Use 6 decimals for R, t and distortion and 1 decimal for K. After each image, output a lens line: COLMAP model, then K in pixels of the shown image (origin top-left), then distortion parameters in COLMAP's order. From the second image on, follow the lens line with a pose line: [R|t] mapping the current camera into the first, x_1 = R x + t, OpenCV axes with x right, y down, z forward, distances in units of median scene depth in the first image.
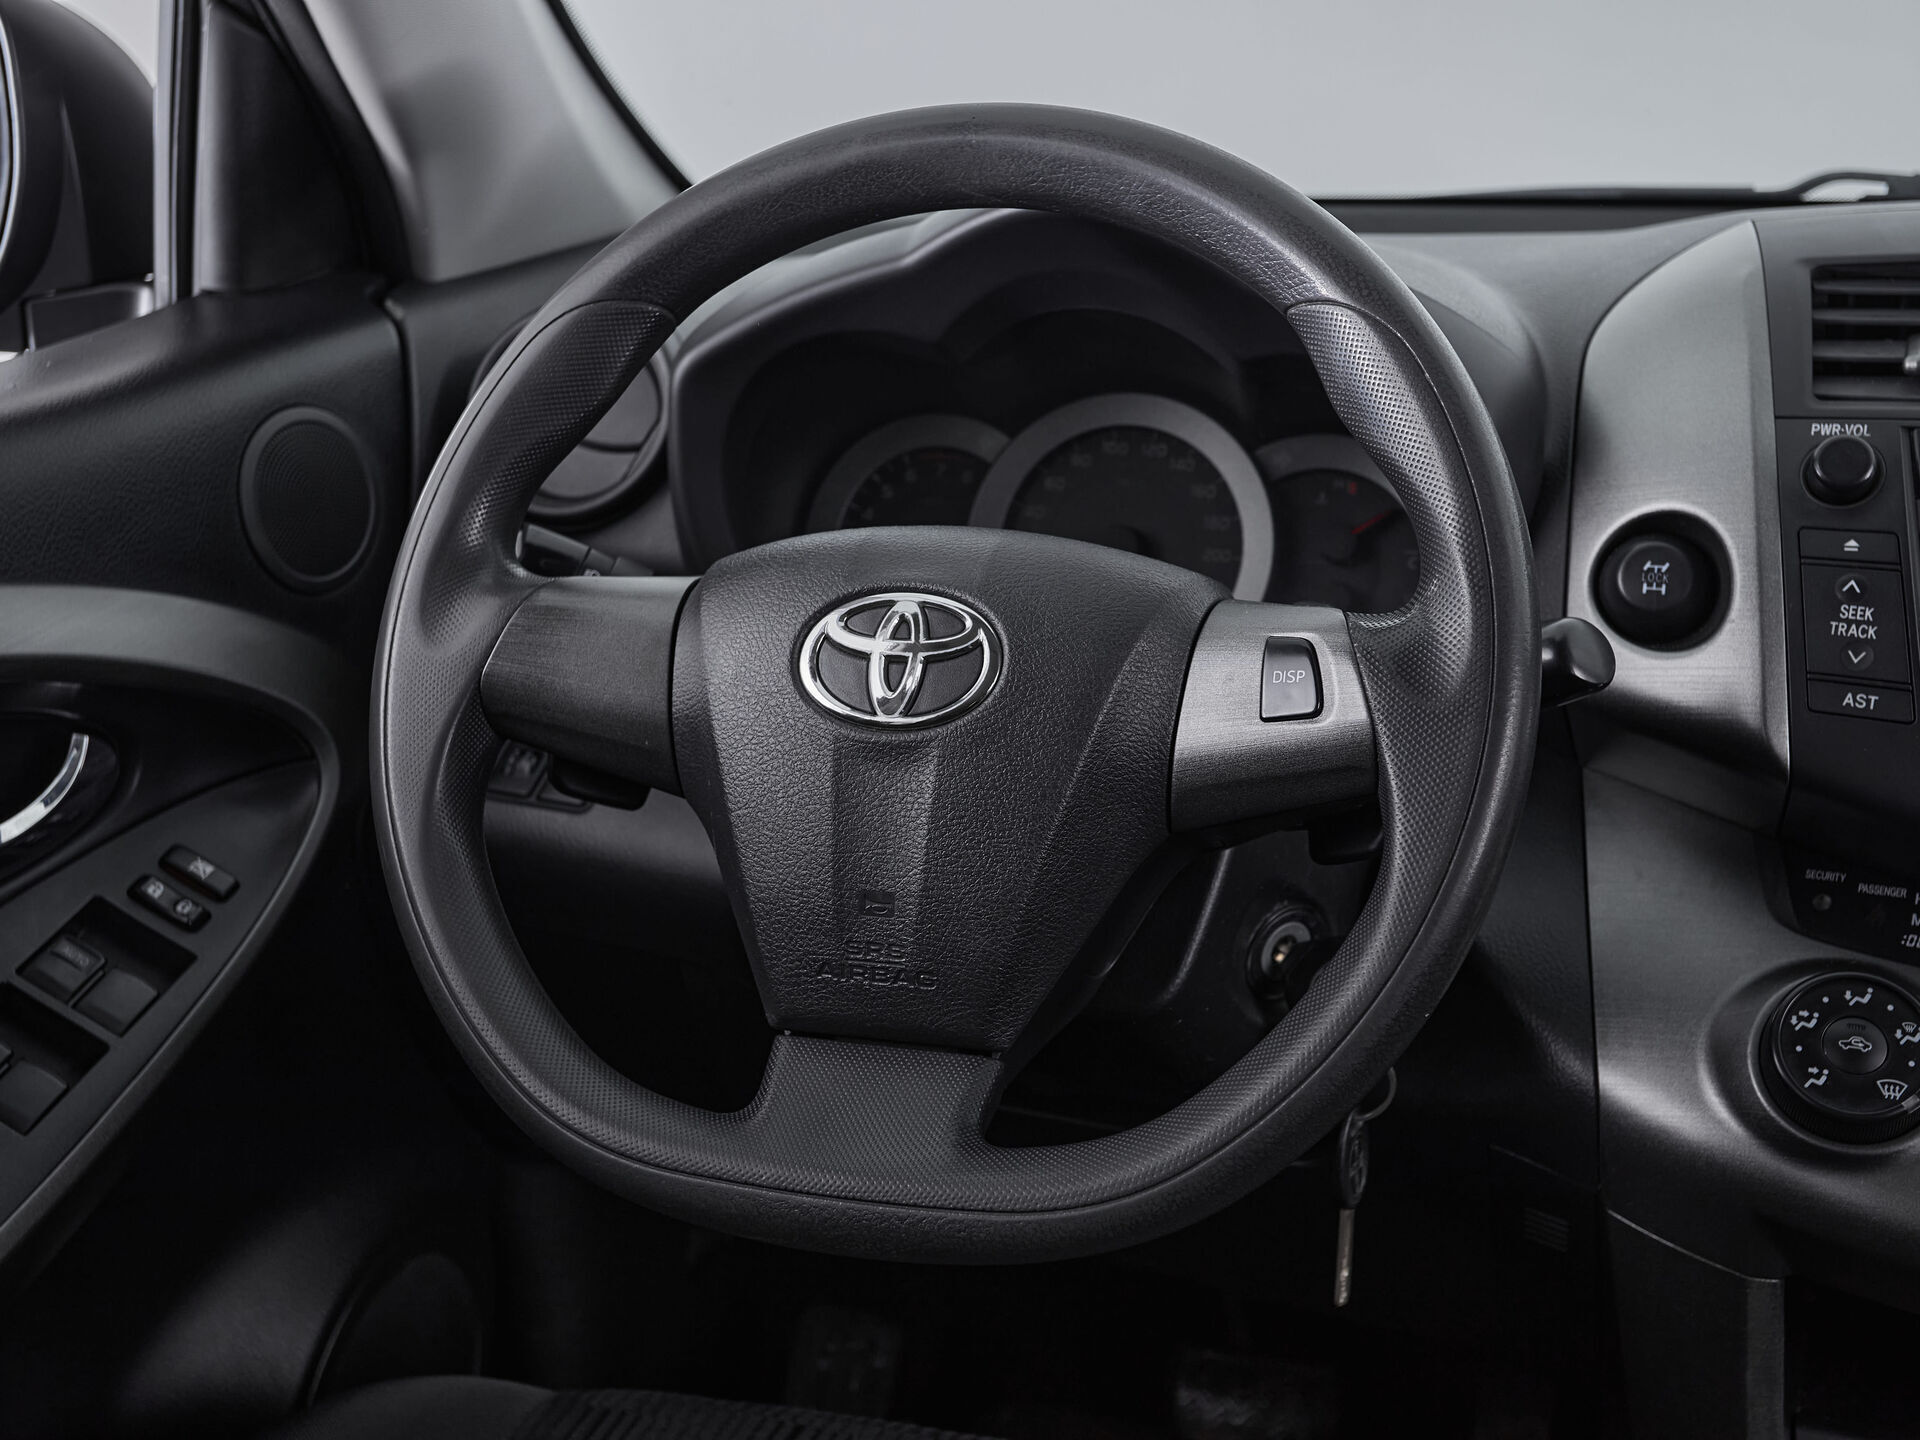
lens RADIAL K [[2324.8, 0, 960.0], [0, 2324.8, 720.0], [0, 0, 1]] dist [0.015550, 0.084971]
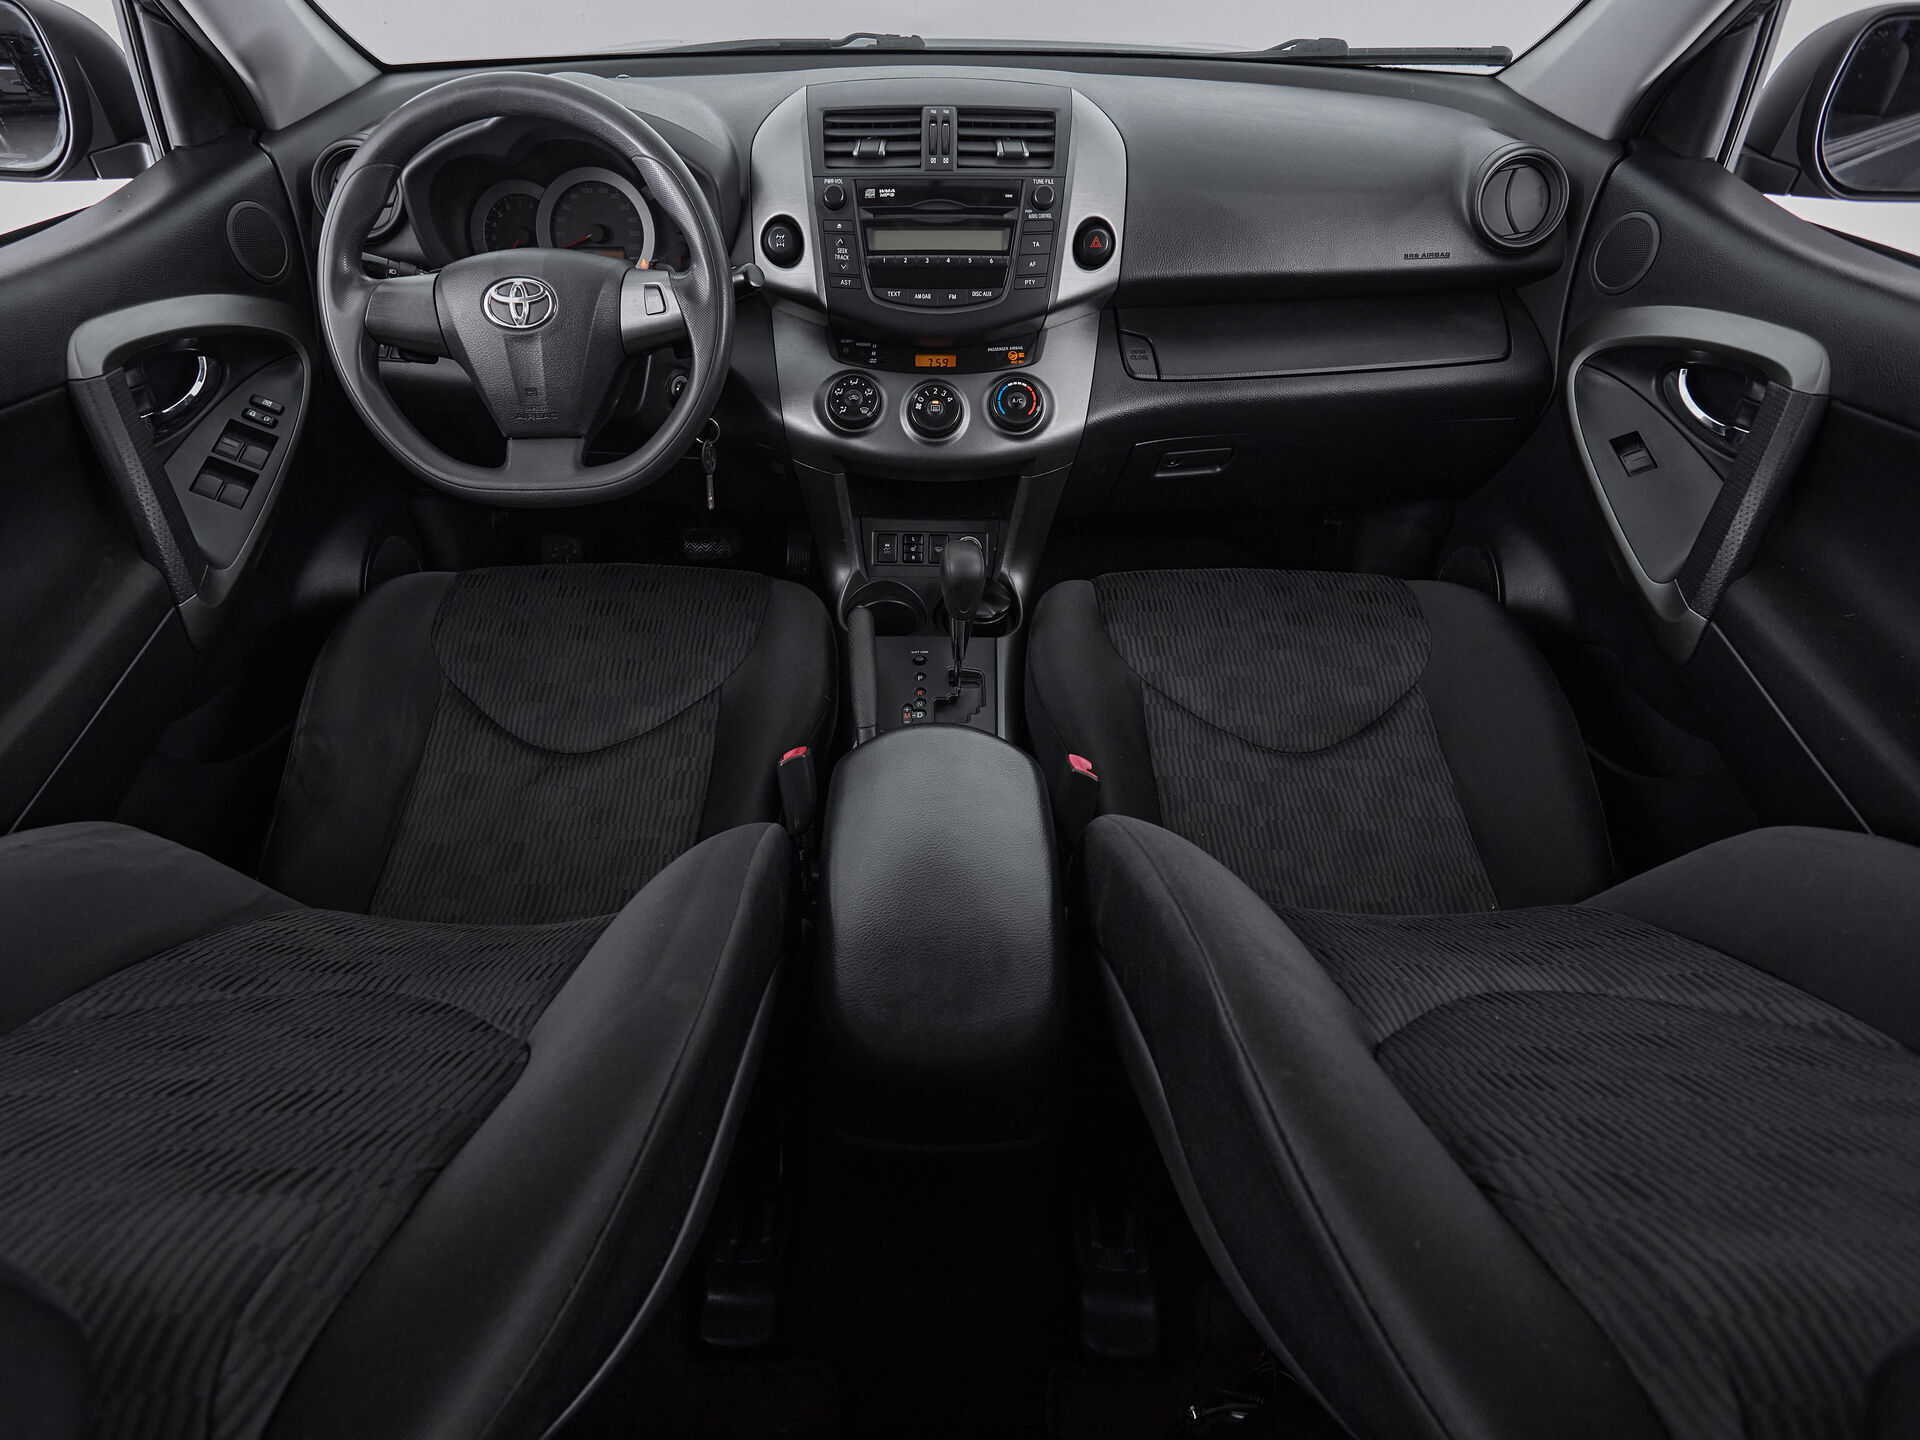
lens RADIAL K [[1046.1, 0, 900.0], [0, 1046.1, 722.7], [0, 0, 1]] dist [0.000196, -0.000702]
pose [[0.956127, -0.193012, 0.220383, 0.035934], [0.081187, 0.897389, 0.433707, -0.077573], [-0.281480, -0.396787, 0.873687, -0.447193]]
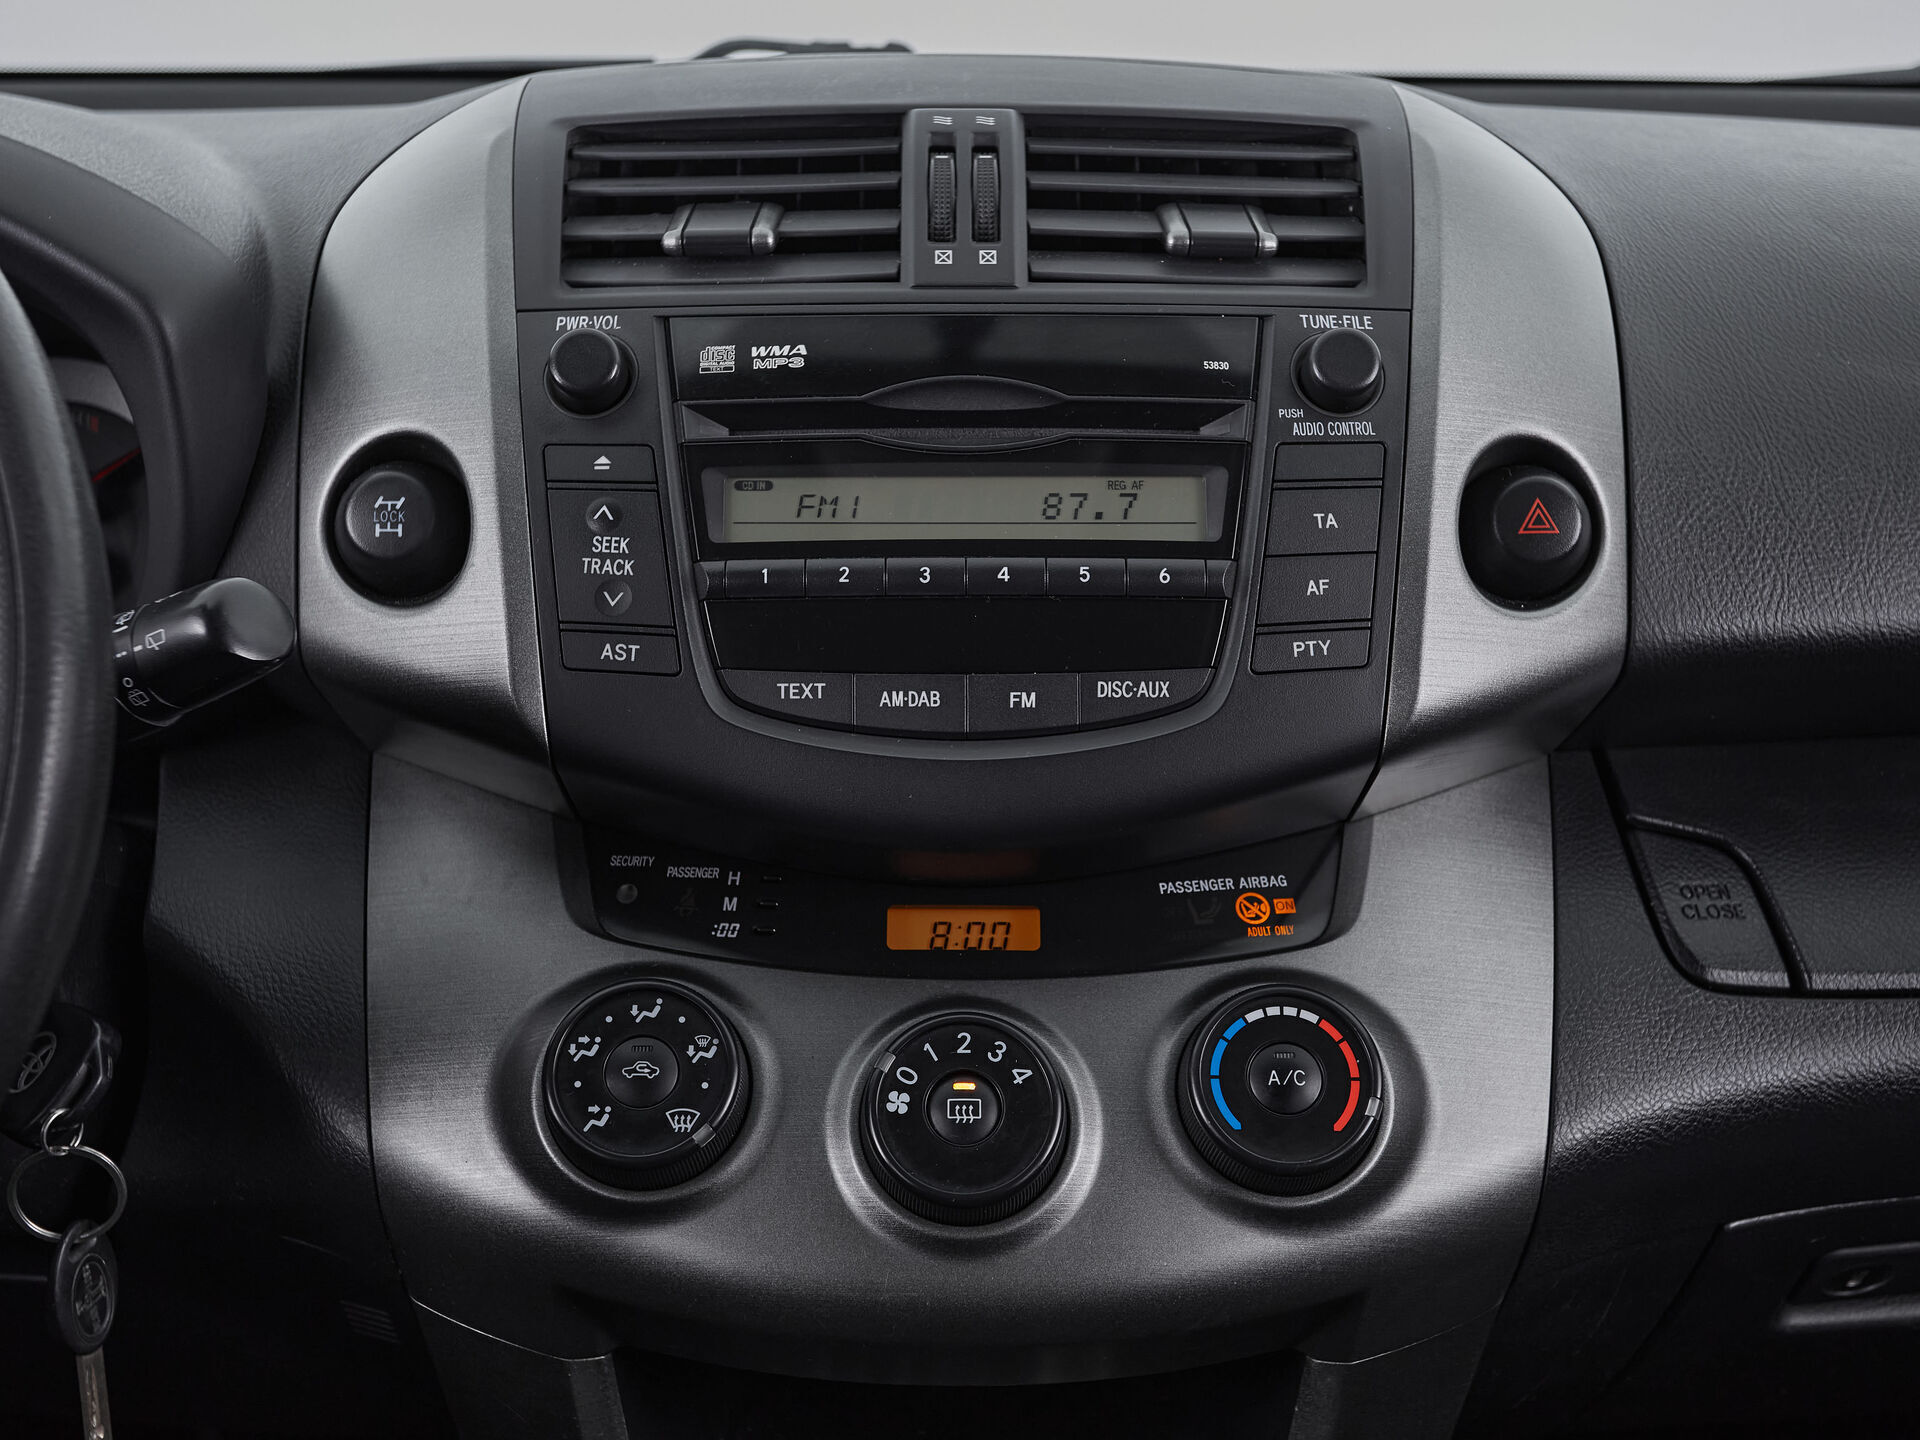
lens RADIAL K [[2324.8, 0, 960.0], [0, 2324.8, 720.0], [0, 0, 1]] dist [0.015550, 0.084971]
pose [[0.949315, -0.092917, 0.300278, 0.244627], [0.084809, 0.995596, 0.039952, -0.006778], [-0.302668, -0.012460, 0.953015, 0.179783]]
